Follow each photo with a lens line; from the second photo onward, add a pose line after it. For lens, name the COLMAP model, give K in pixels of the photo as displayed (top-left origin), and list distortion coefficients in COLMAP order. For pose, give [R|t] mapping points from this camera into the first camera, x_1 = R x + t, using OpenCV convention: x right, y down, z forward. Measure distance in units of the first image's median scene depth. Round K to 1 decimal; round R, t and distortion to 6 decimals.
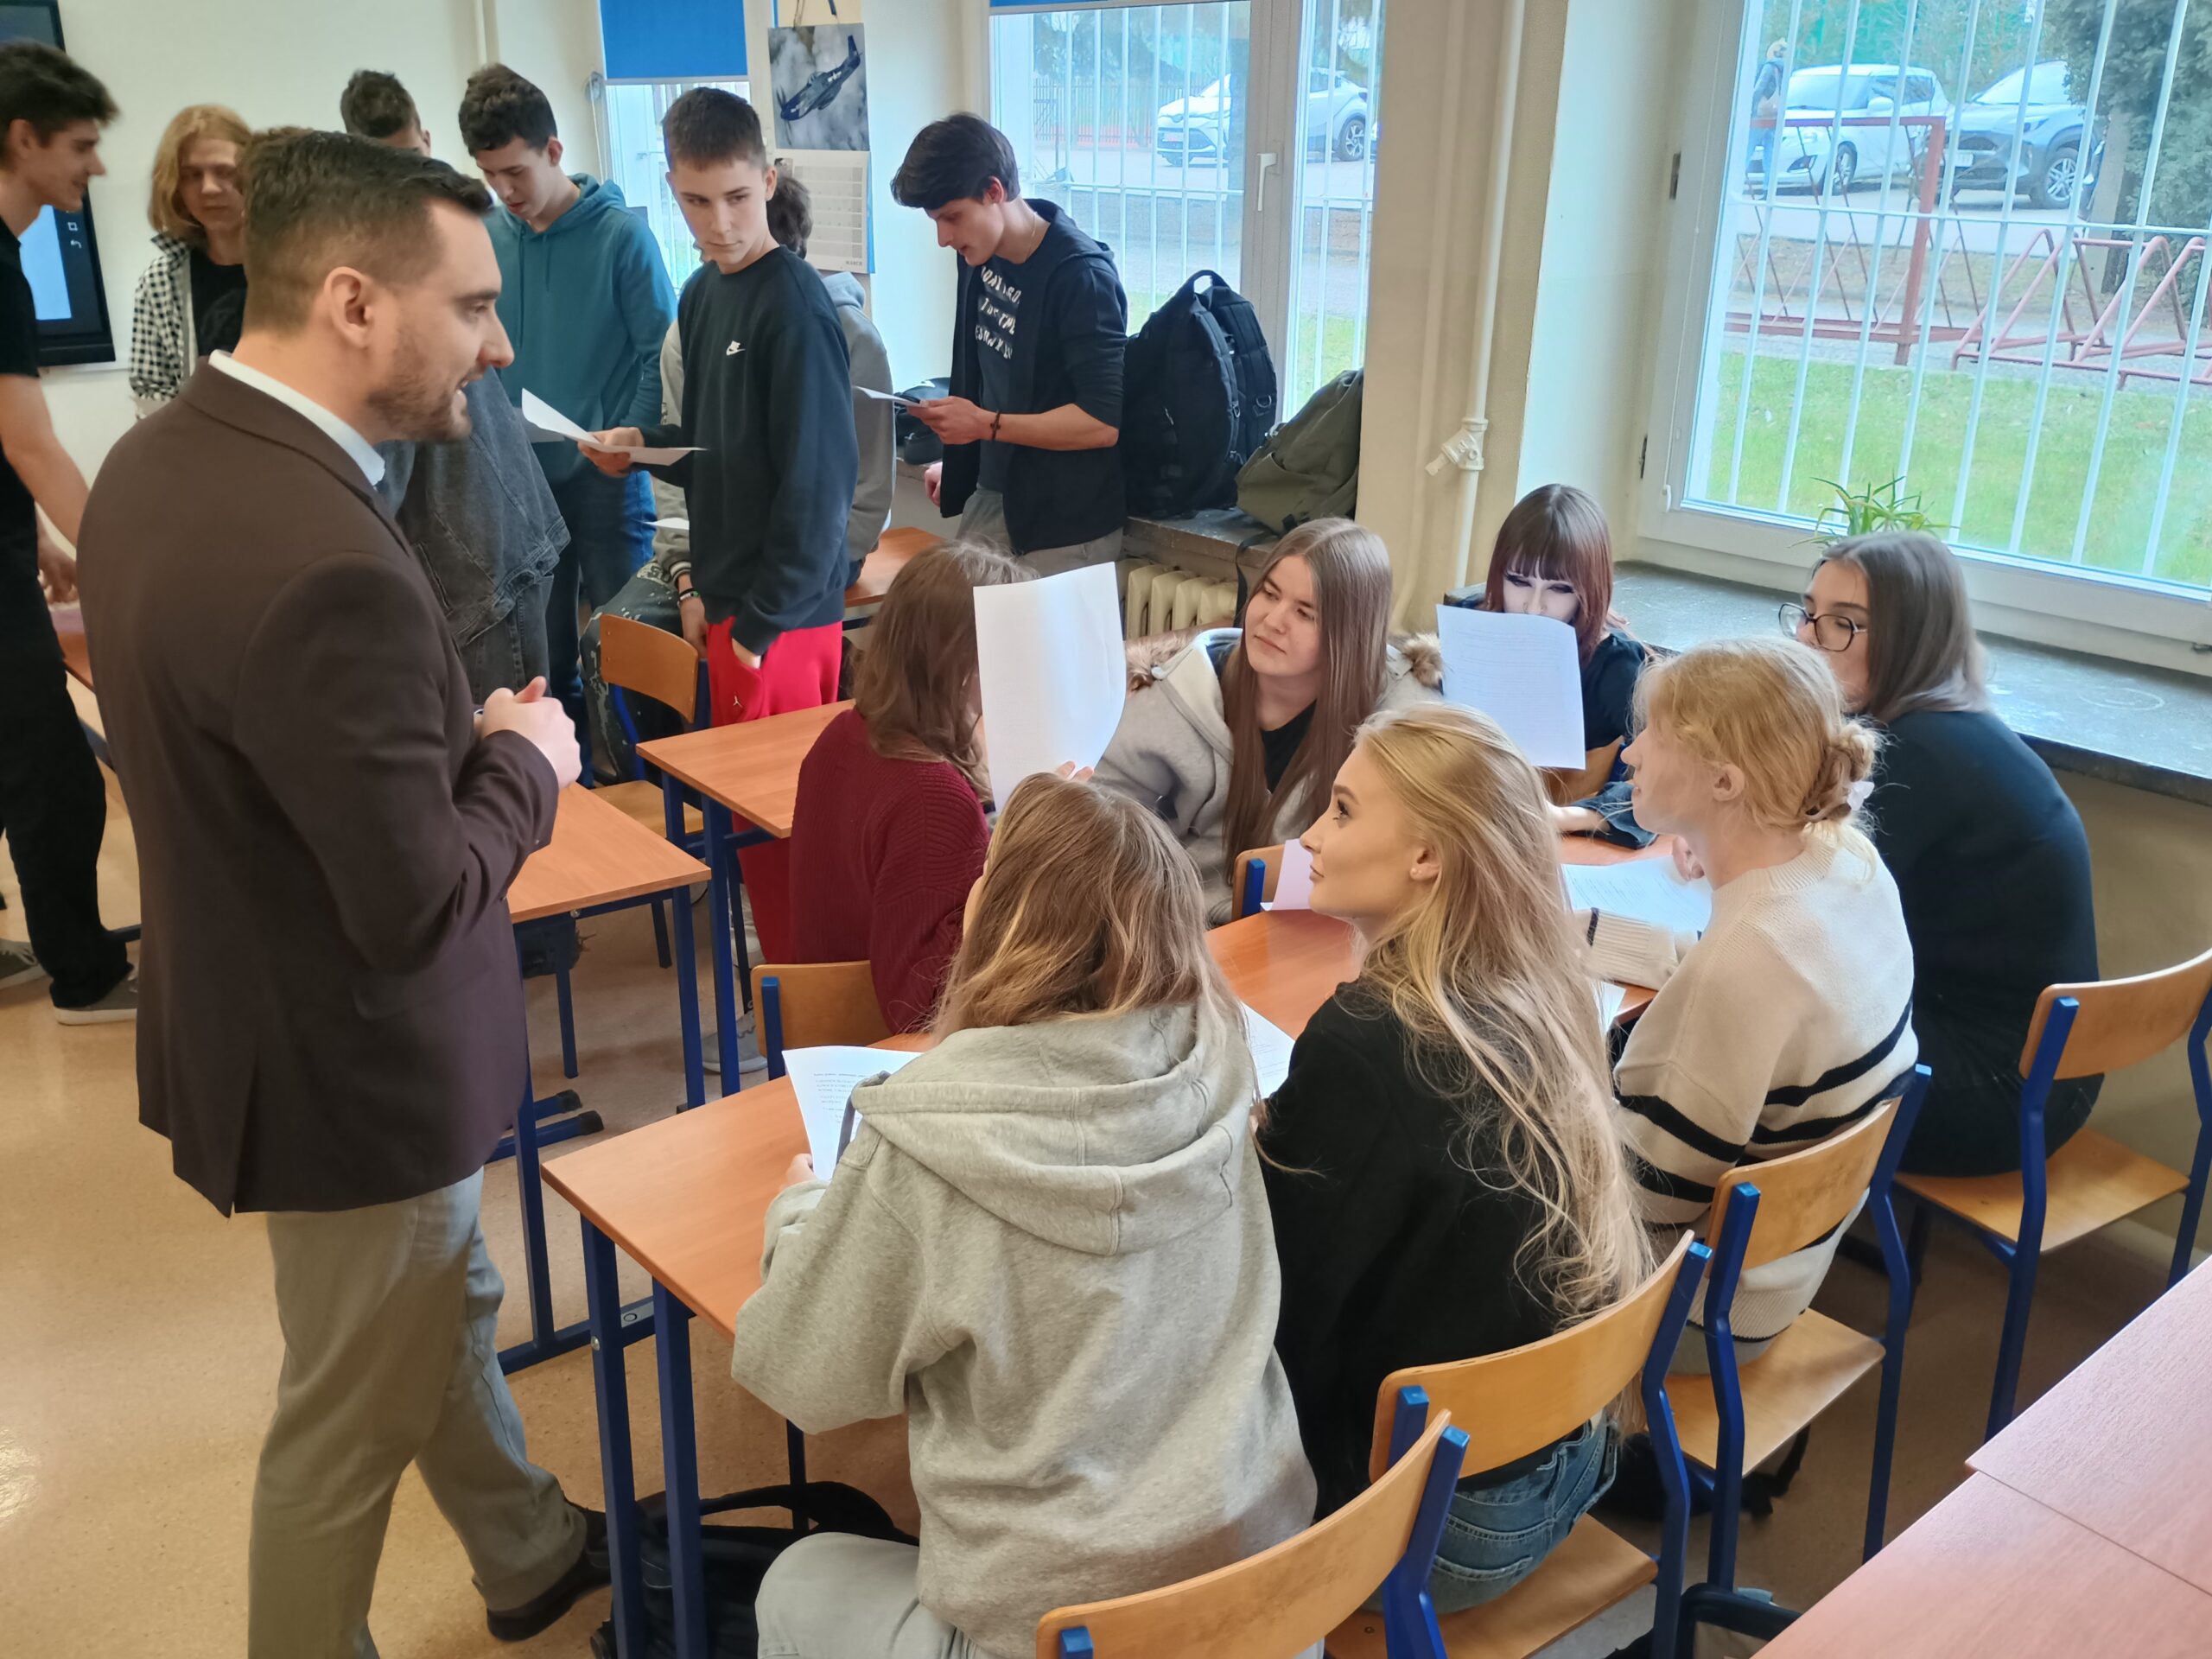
lens RADIAL K [[1898.6, 0, 1106.0], [0, 1898.6, 829.5], [0, 0, 1]] dist [0.074865, -0.106295]
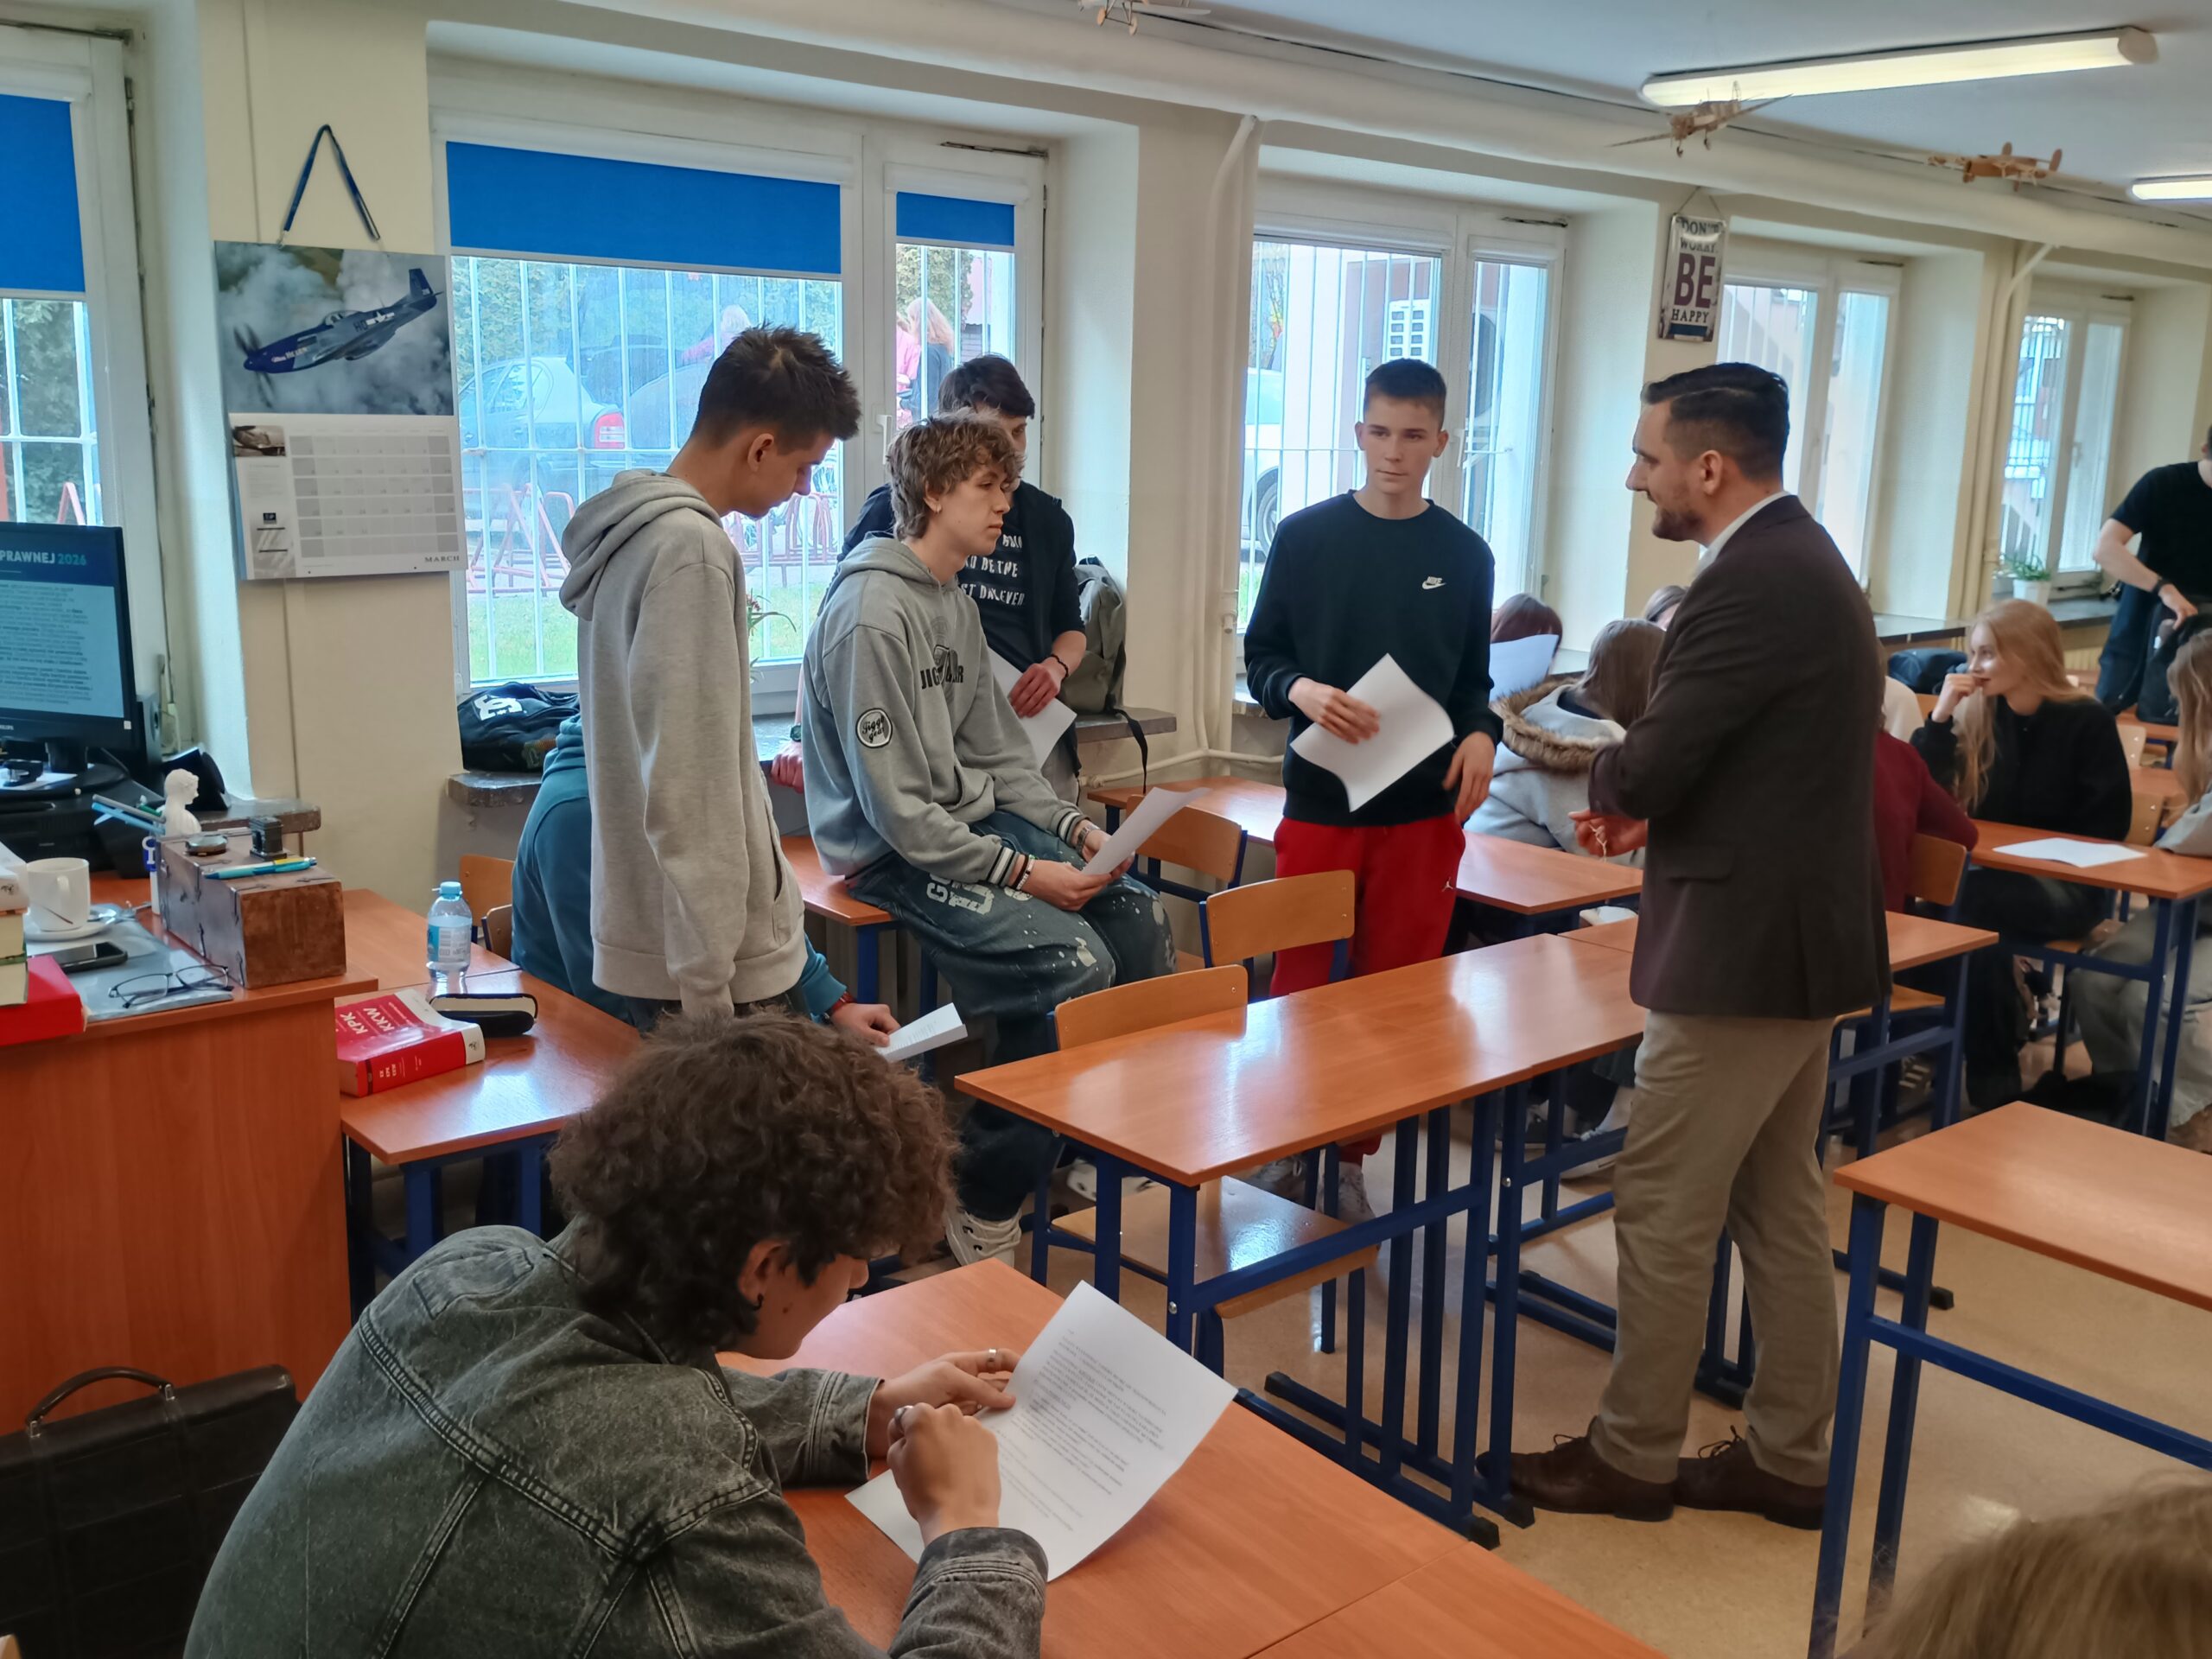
lens RADIAL K [[1901.3, 0, 1103.6], [0, 1901.3, 817.3], [0, 0, 1]] dist [0.075921, -0.111537]
pose [[-0.000122, -0.214606, 0.976701, -0.896813], [0.336012, 0.919904, 0.202168, -0.271947], [-0.941858, 0.328208, 0.071998, 0.746803]]
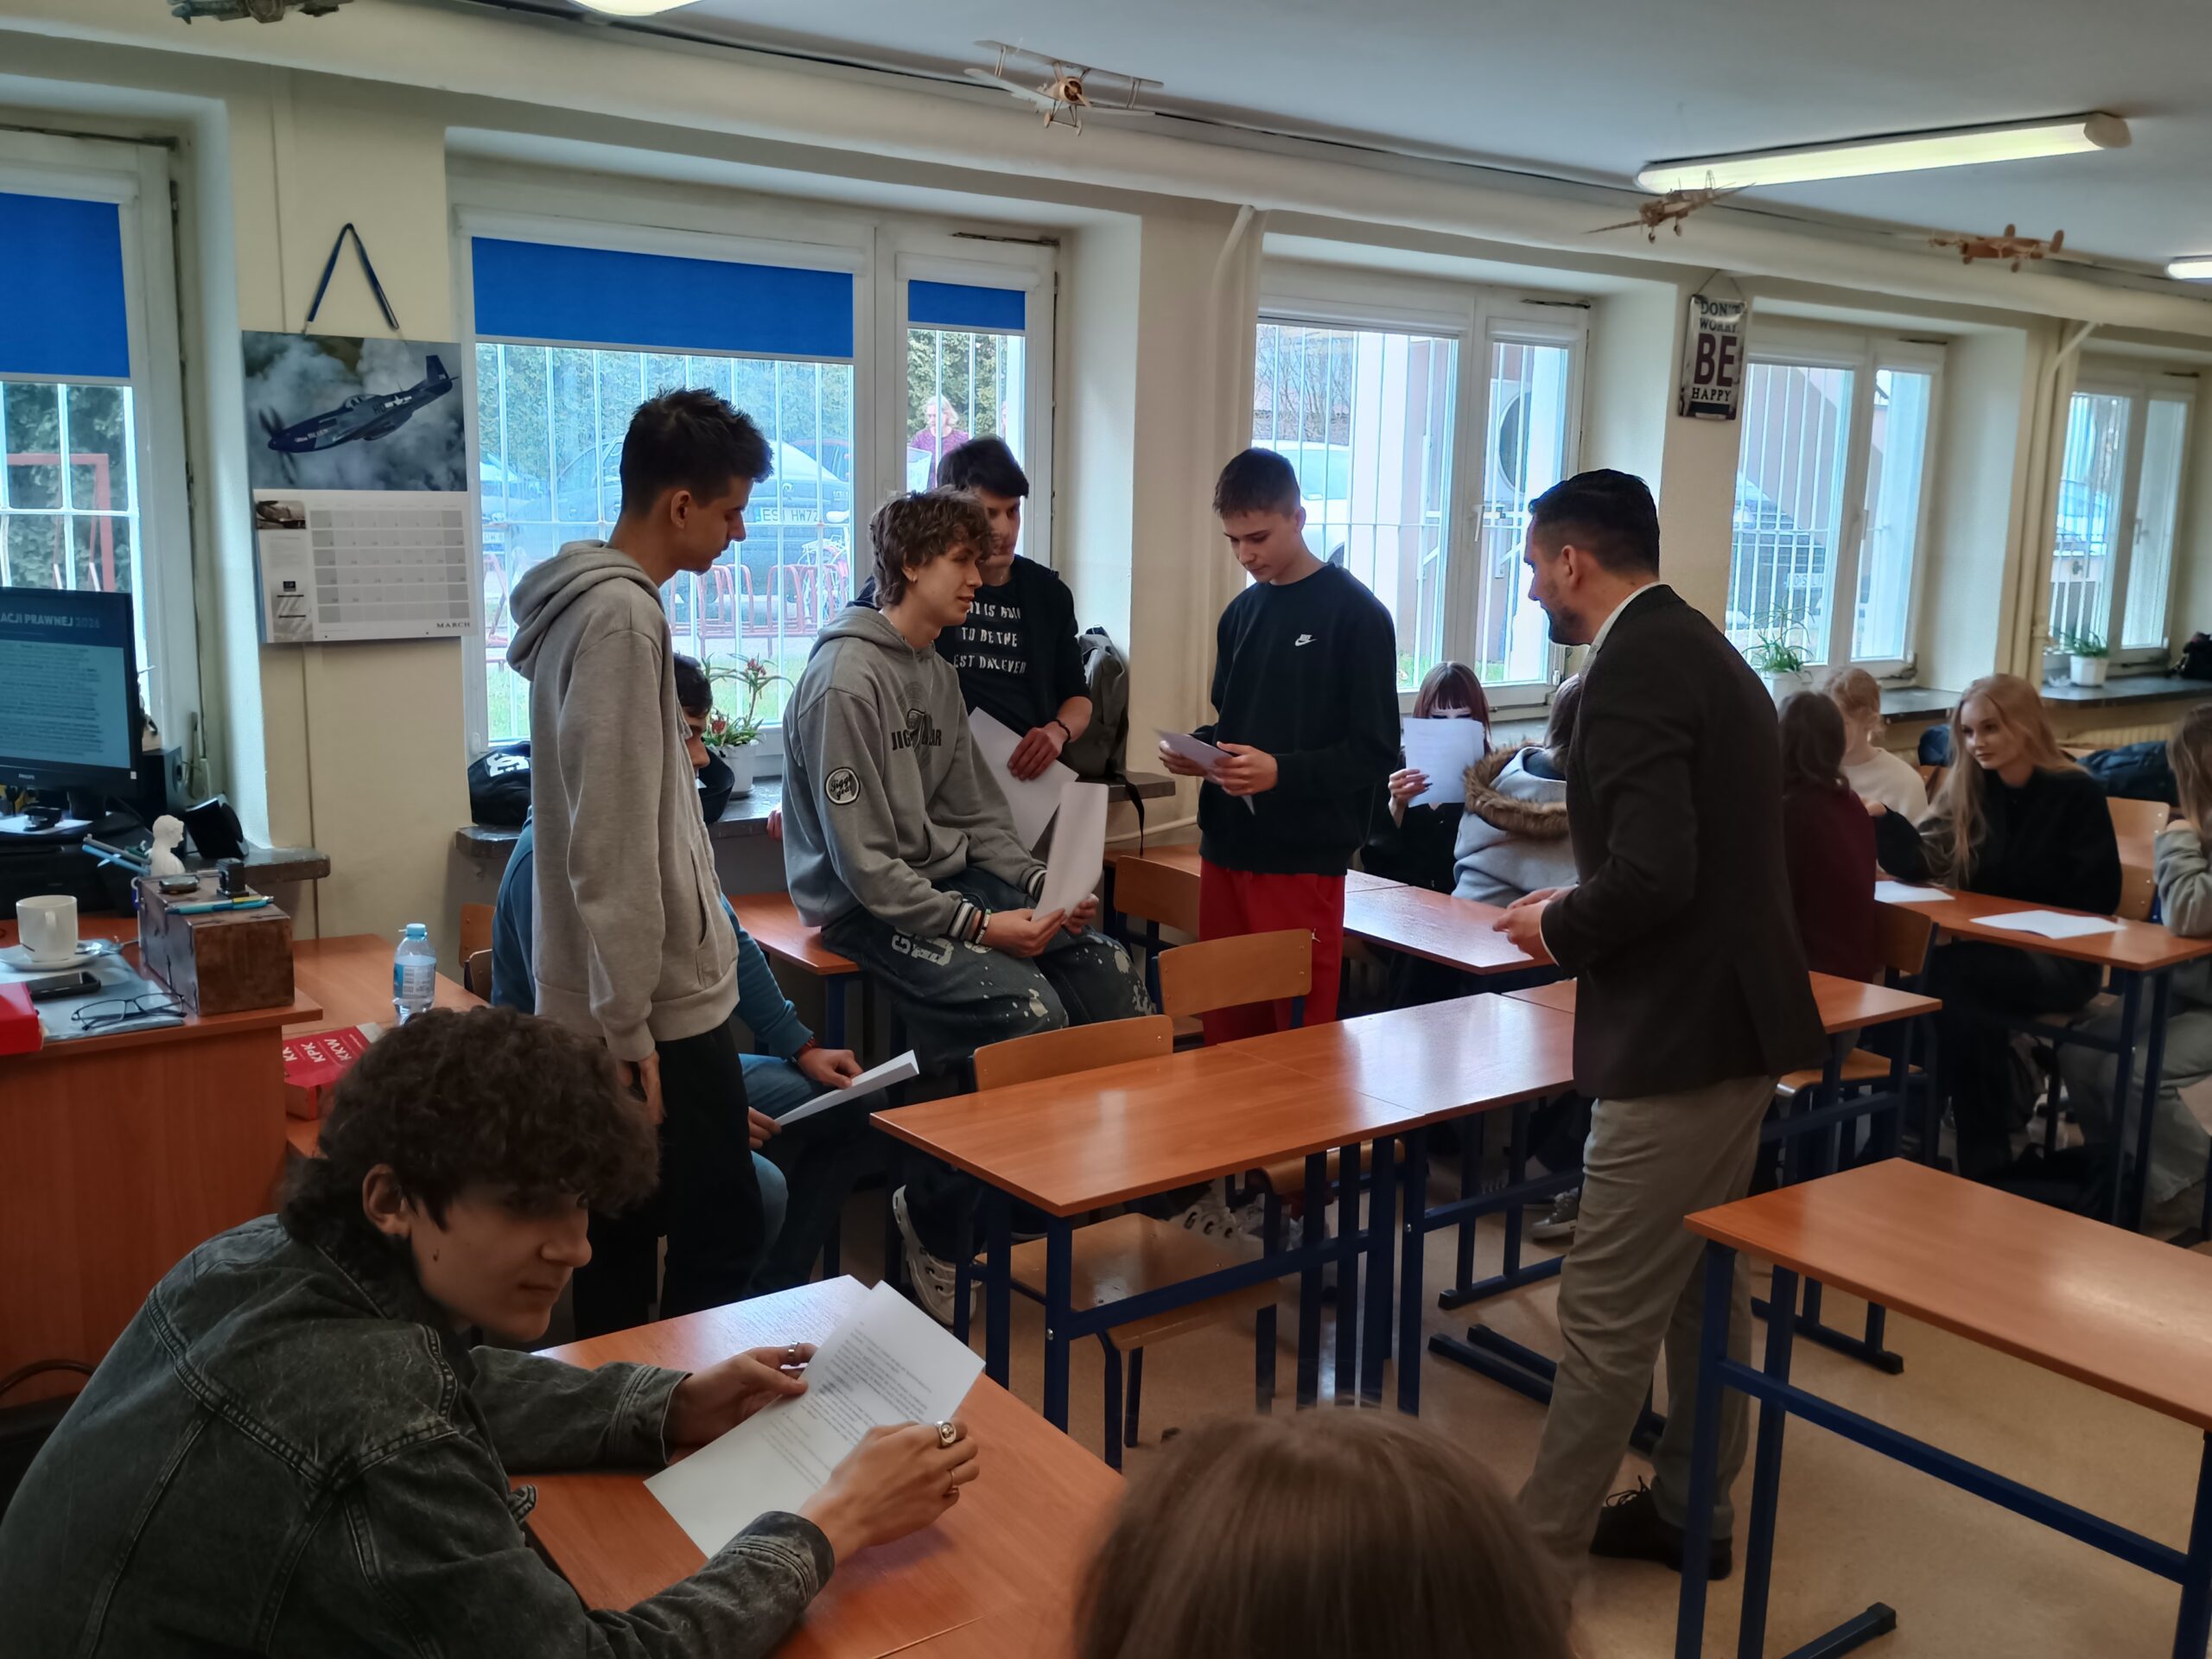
lens RADIAL K [[1898.6, 0, 1106.0], [0, 1898.6, 829.5], [0, 0, 1]] dist [0.074865, -0.106295]
pose [[0.059191, -0.184008, 0.981141, -0.925253], [0.334854, 0.929578, 0.154136, -0.252628], [-0.940409, 0.319416, 0.116639, 0.688907]]
